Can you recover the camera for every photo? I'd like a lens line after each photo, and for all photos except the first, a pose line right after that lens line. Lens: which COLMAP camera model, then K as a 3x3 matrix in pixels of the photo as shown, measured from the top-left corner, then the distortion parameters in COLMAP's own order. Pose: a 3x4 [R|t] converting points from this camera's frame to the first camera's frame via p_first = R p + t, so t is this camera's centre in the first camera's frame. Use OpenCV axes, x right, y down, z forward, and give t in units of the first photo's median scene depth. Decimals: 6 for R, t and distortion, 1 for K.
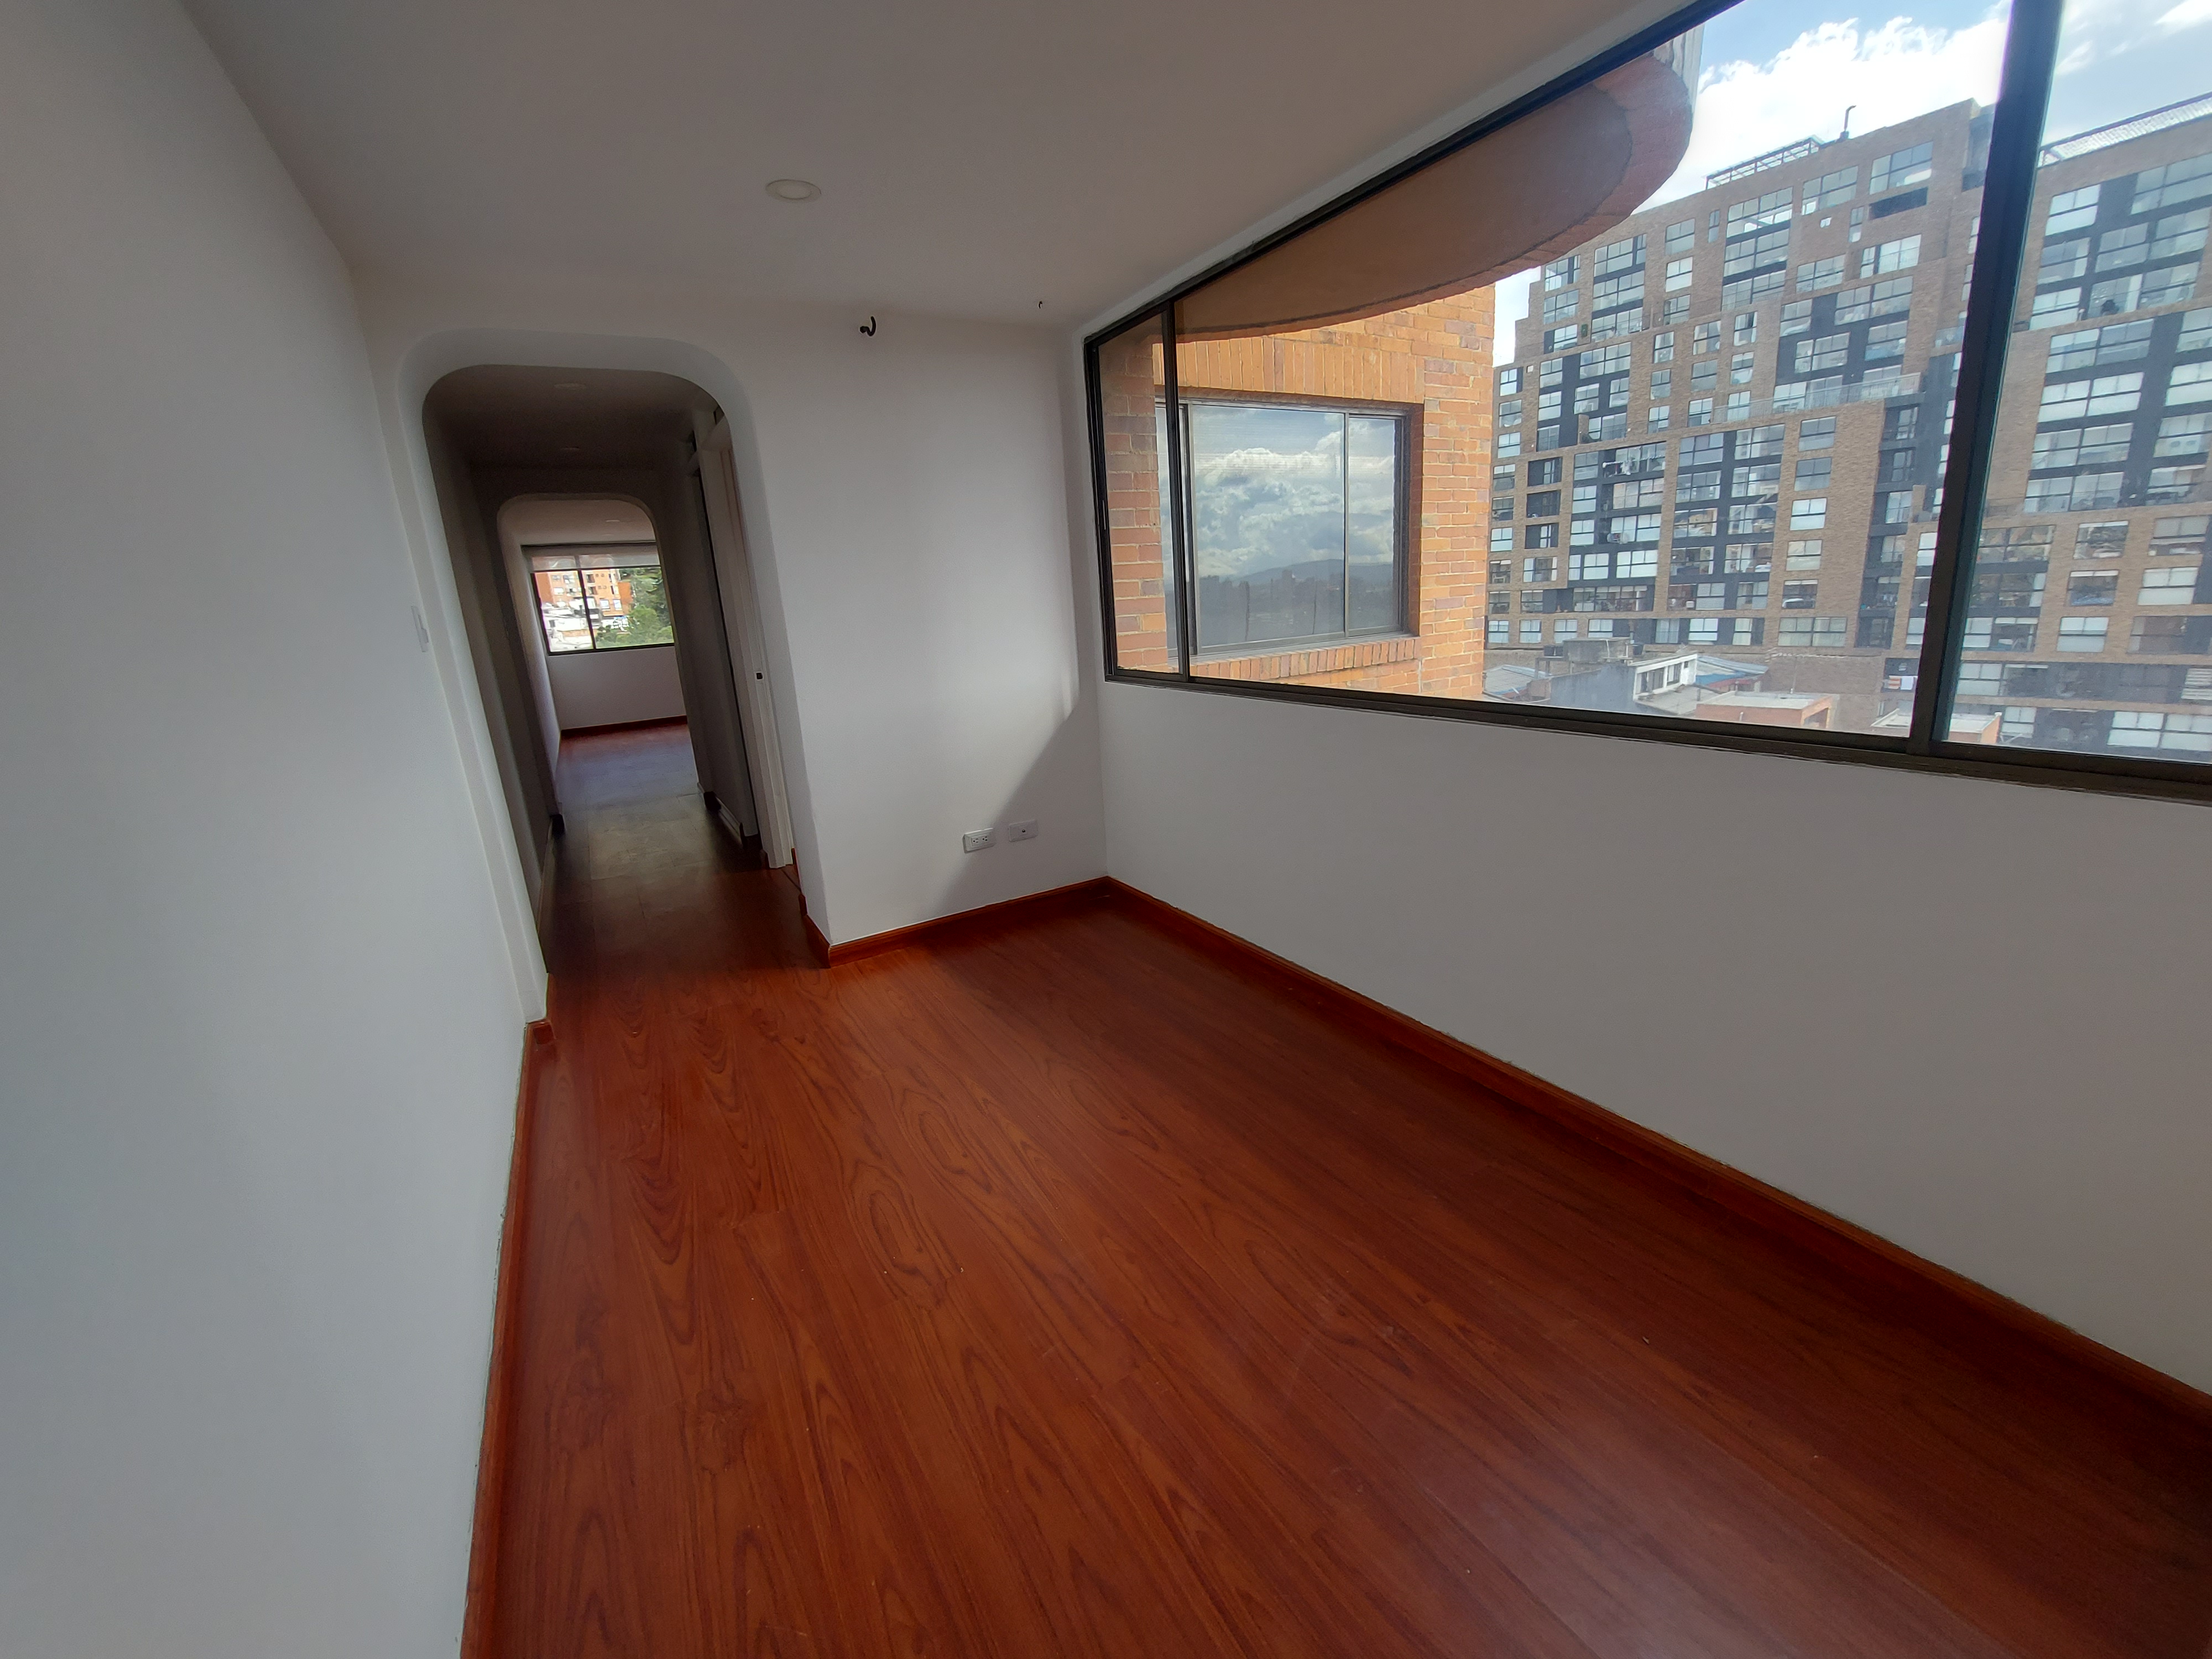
lens RADIAL K [[890.9, 0, 1106.0], [0, 890.9, 829.5], [0, 0, 1]] dist [0.001454, 0.000727]
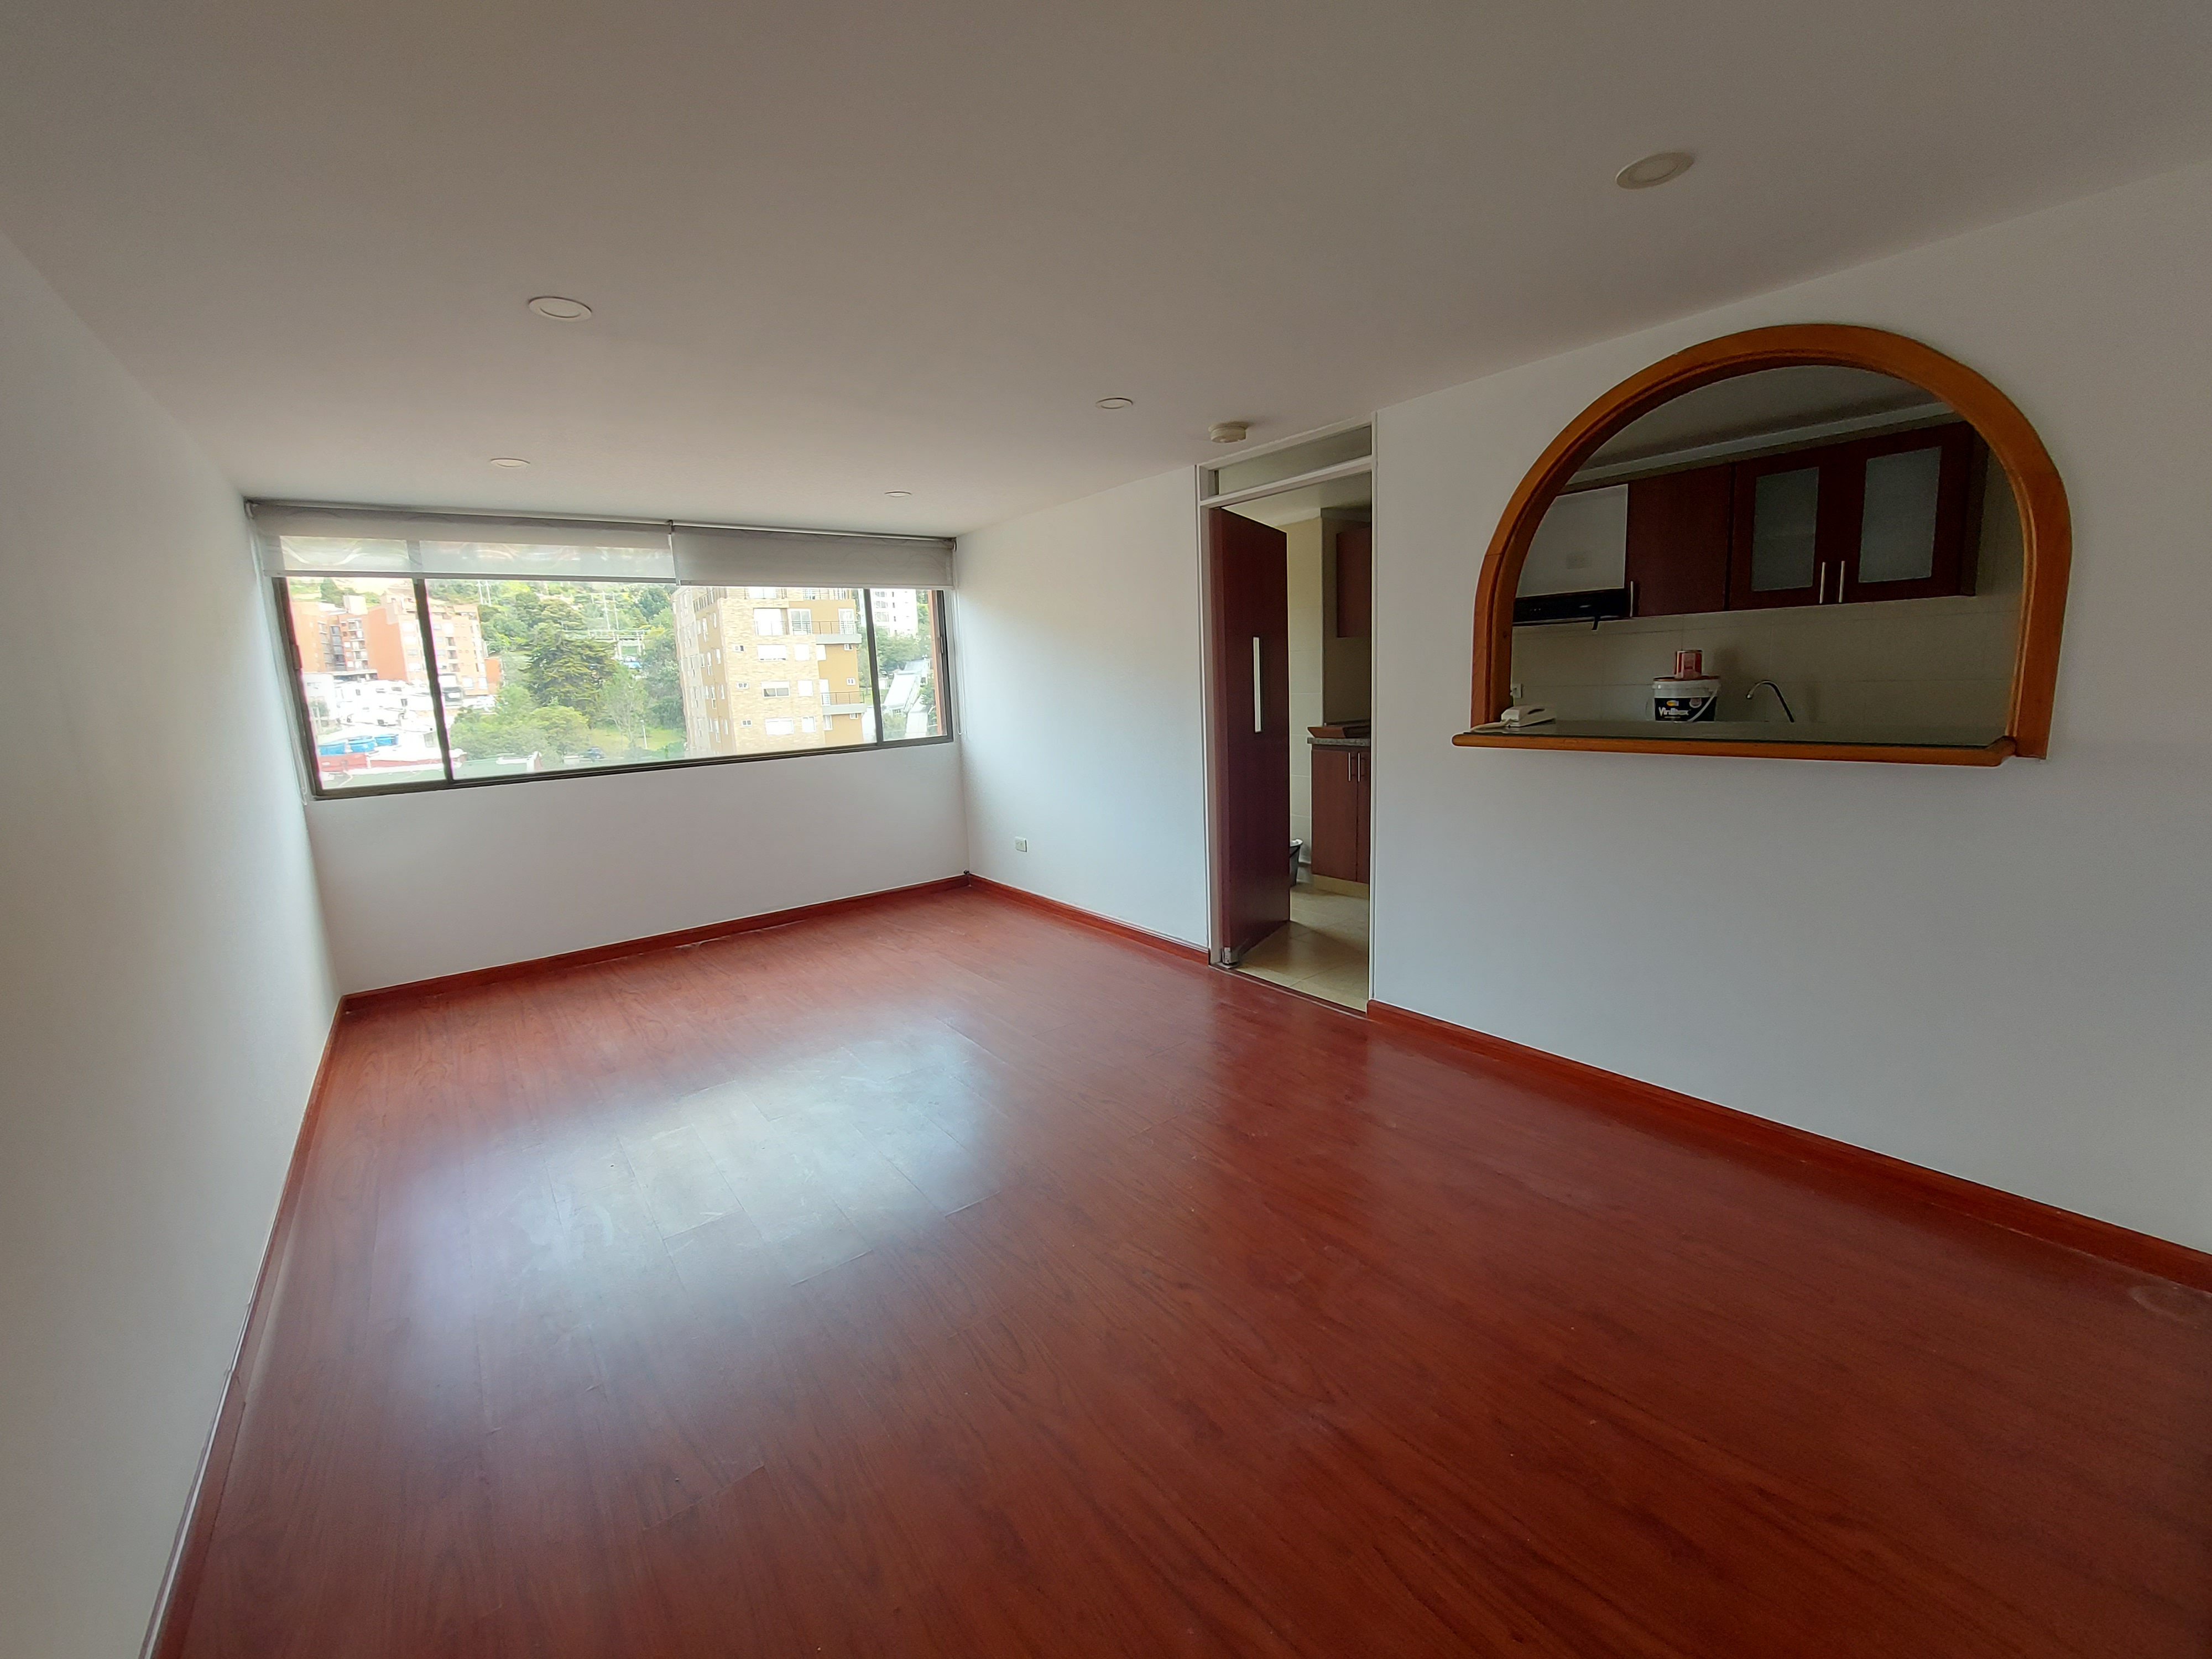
lens RADIAL K [[890.9, 0, 1106.0], [0, 890.9, 829.5], [0, 0, 1]] dist [0.001454, 0.000727]
pose [[0.993007, 0.002594, 0.118026, -0.344992], [0.008906, 0.995263, -0.096806, -0.144236], [-0.117718, 0.097180, 0.988281, 0.599432]]
